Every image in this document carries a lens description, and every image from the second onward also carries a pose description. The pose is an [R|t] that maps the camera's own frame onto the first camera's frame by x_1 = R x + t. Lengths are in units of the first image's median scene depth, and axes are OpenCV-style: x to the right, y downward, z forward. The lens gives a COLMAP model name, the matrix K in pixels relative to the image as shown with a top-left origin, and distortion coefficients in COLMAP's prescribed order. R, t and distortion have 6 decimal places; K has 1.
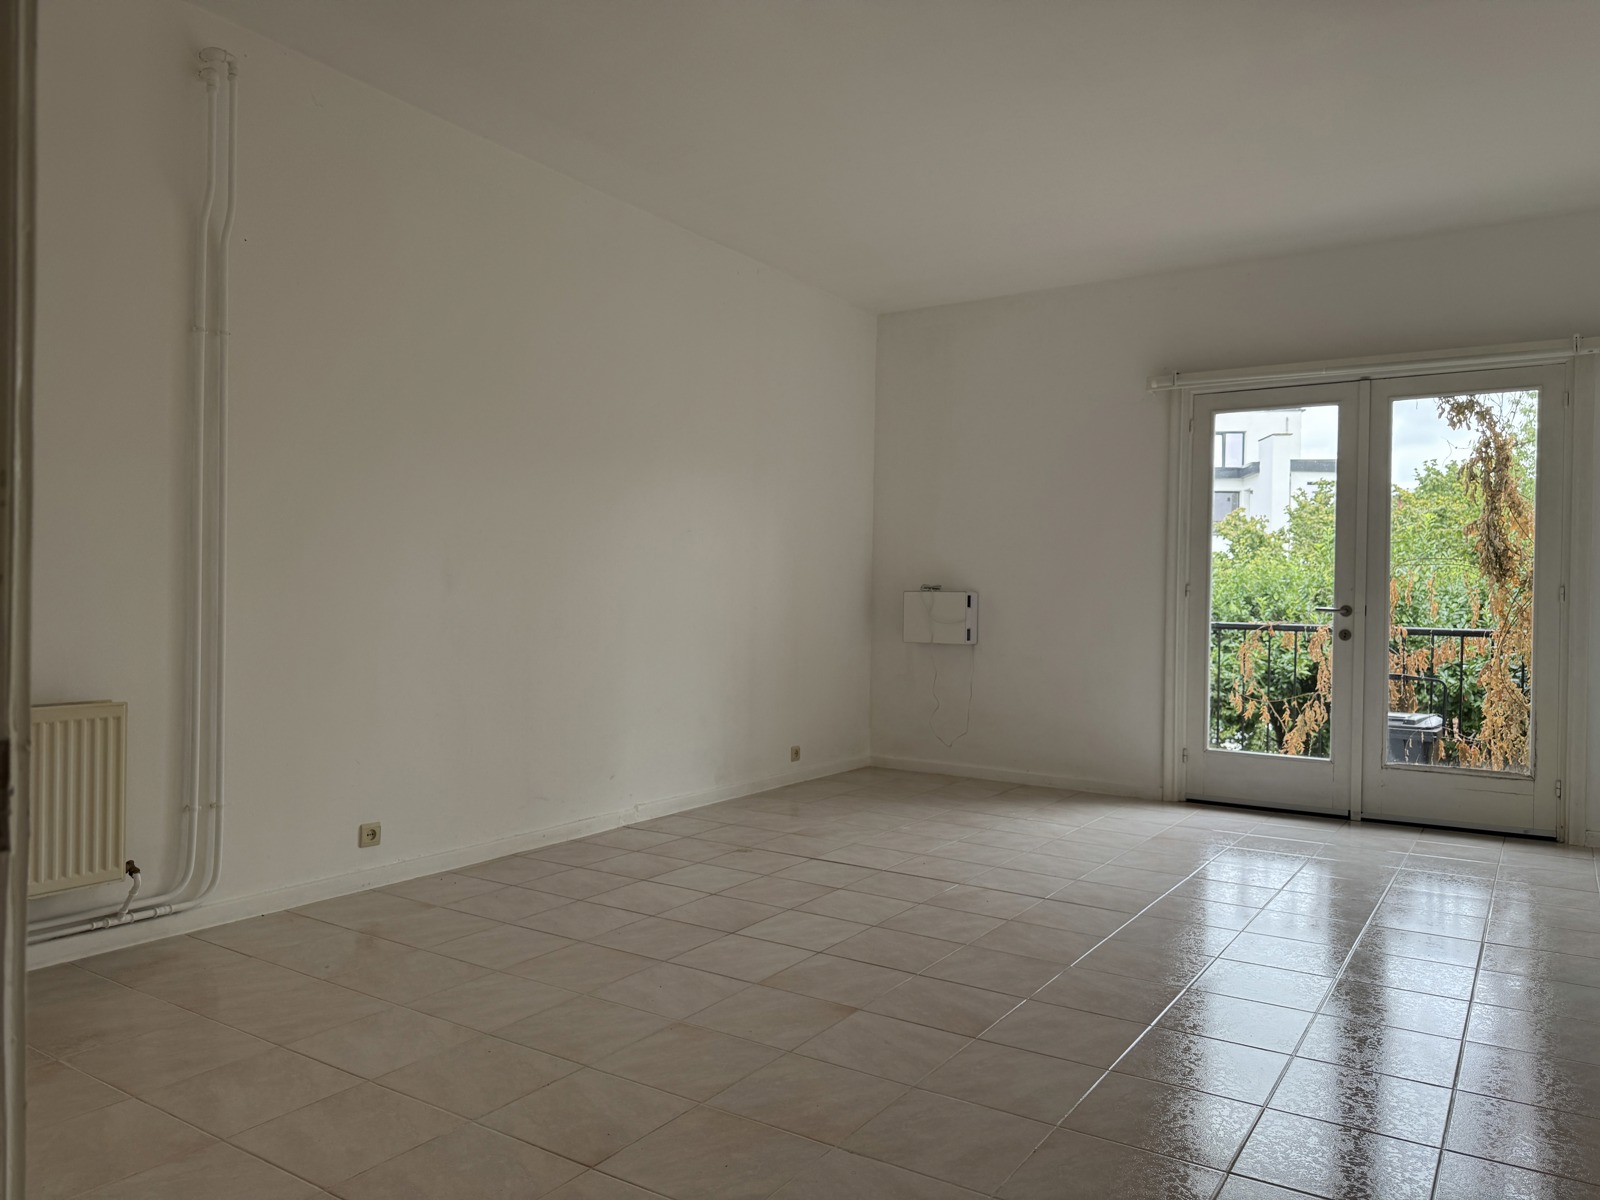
lens RADIAL K [[1135.4, 0, 803.5], [0, 1135.4, 601.3], [0, 0, 1]] dist [0.035845, -0.009996]
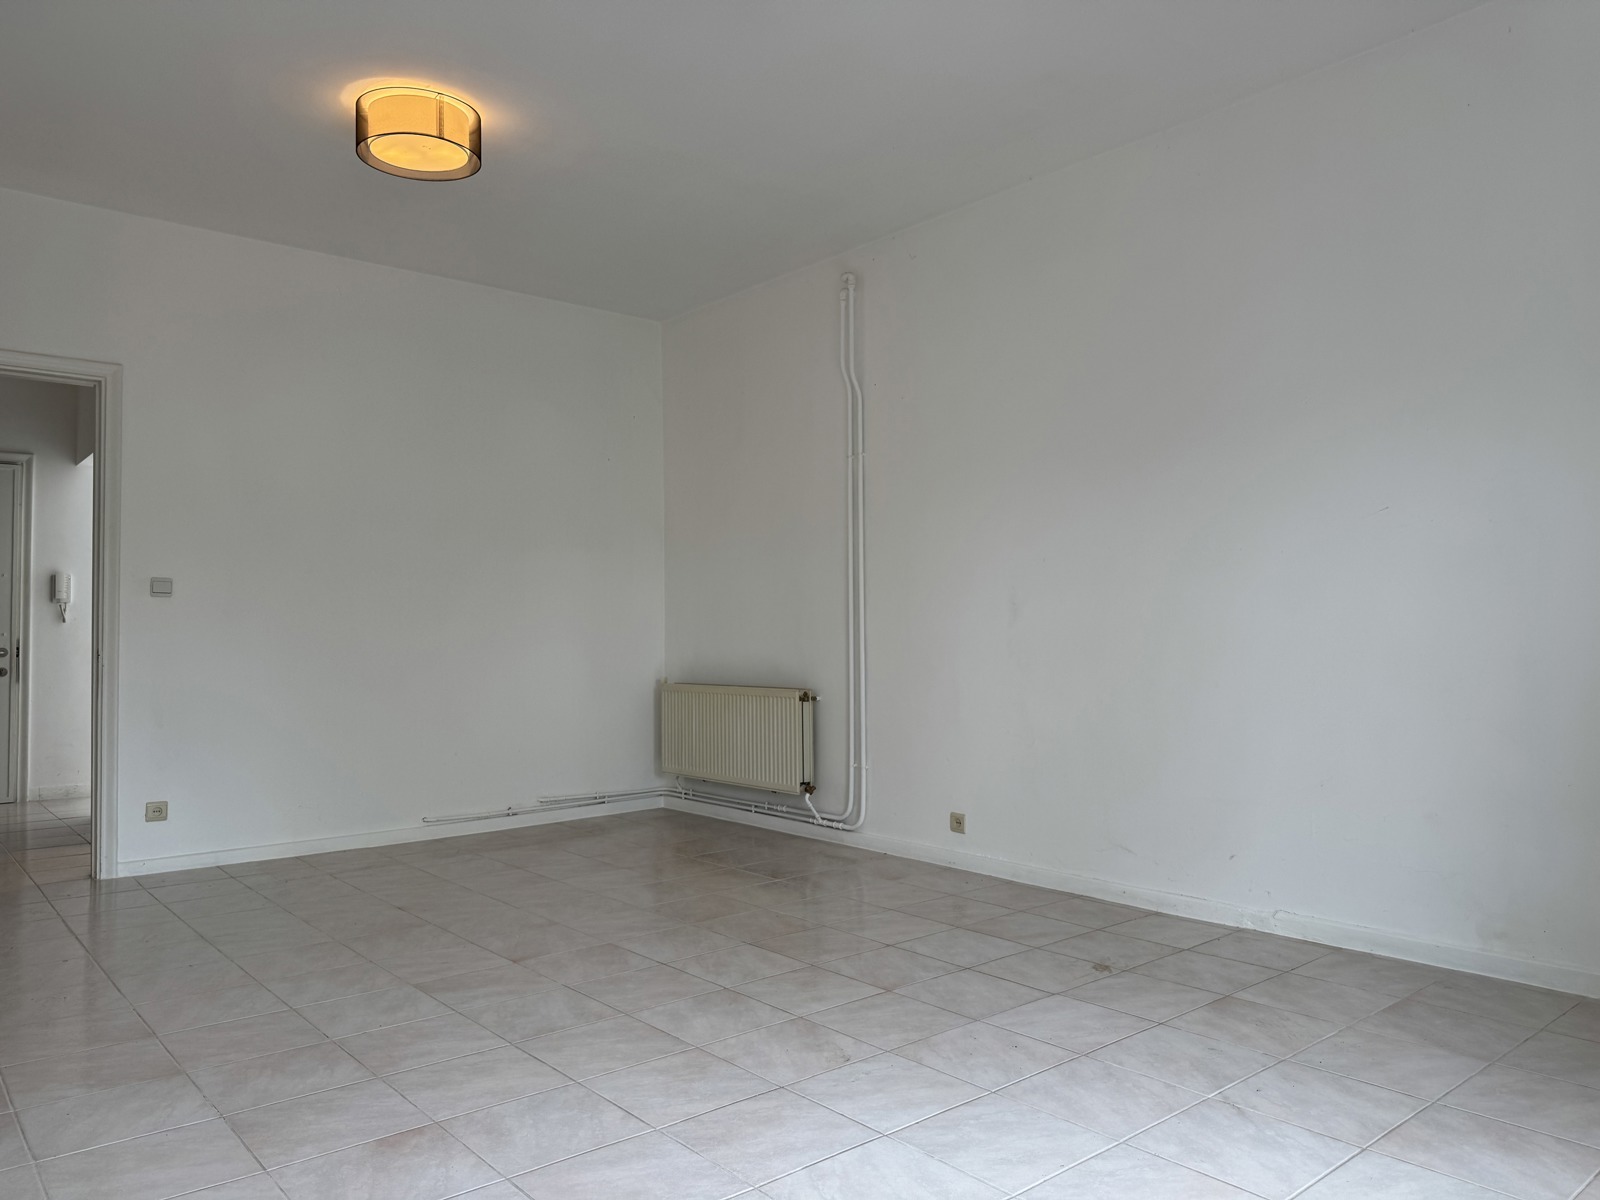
lens RADIAL K [[1135.4, 0, 803.1], [0, 1135.4, 601.8], [0, 0, 1]] dist [0.035845, -0.009996]
pose [[-0.272514, -0.024259, -0.961846, 0.892136], [0.004266, 0.999642, -0.026420, 0.001291], [0.962143, -0.011303, -0.272312, 1.260724]]
